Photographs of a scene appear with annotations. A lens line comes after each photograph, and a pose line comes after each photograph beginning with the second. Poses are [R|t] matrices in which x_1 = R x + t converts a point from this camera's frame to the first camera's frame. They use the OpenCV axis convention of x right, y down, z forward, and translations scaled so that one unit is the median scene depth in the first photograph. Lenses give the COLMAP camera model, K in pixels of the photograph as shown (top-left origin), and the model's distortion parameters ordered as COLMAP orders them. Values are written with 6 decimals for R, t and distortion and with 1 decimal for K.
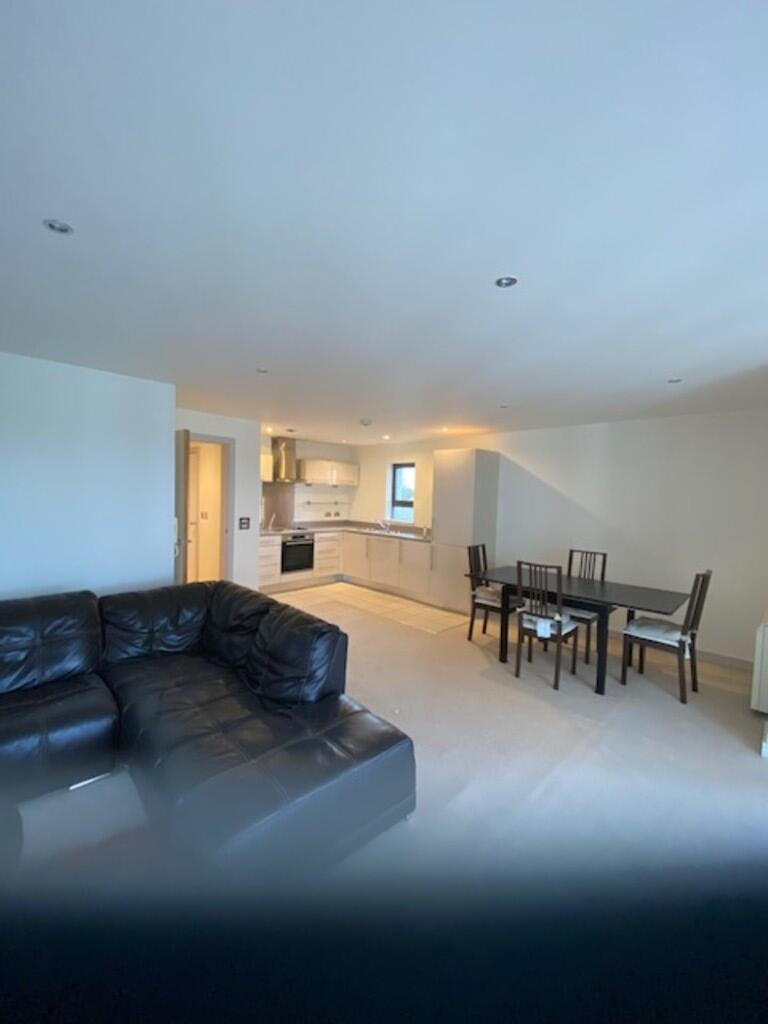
lens RADIAL K [[413.2, 0, 384.0], [0, 413.2, 512.0], [0, 0, 1]] dist [0.001286, -0.000027]
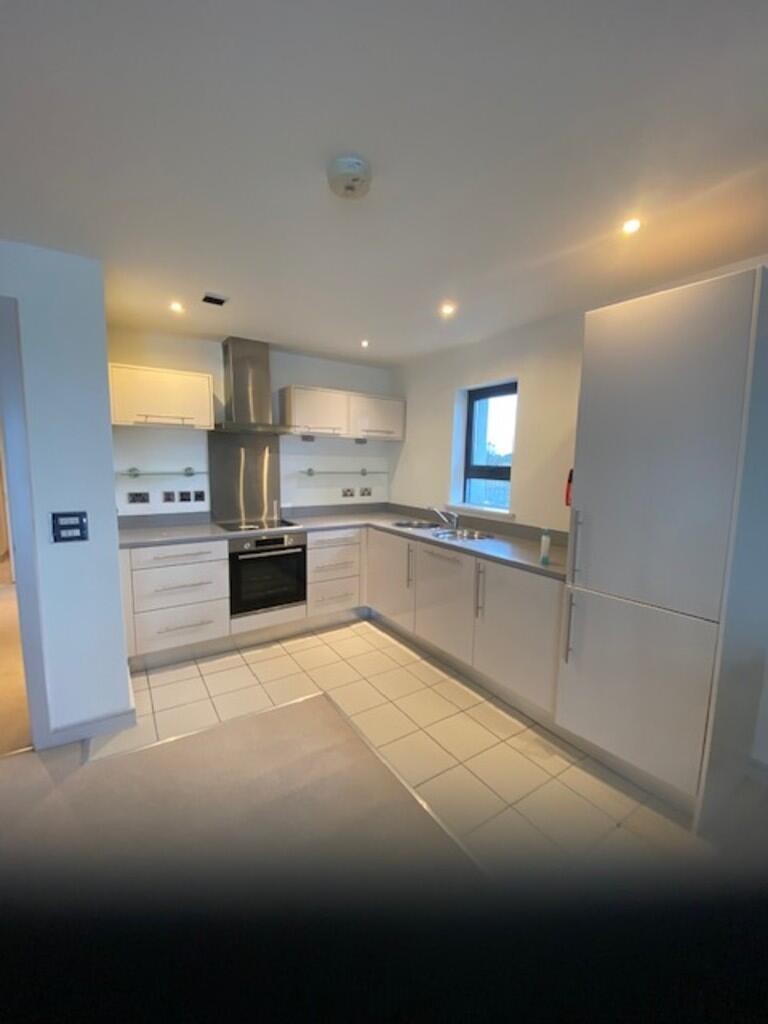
lens RADIAL K [[413.2, 0, 384.0], [0, 413.2, 512.0], [0, 0, 1]] dist [0.001286, -0.000027]
pose [[0.978613, 0.010194, -0.205458, 0.027700], [0.005310, 0.997186, 0.074773, -0.010860], [0.205642, -0.074264, 0.975805, 0.518244]]
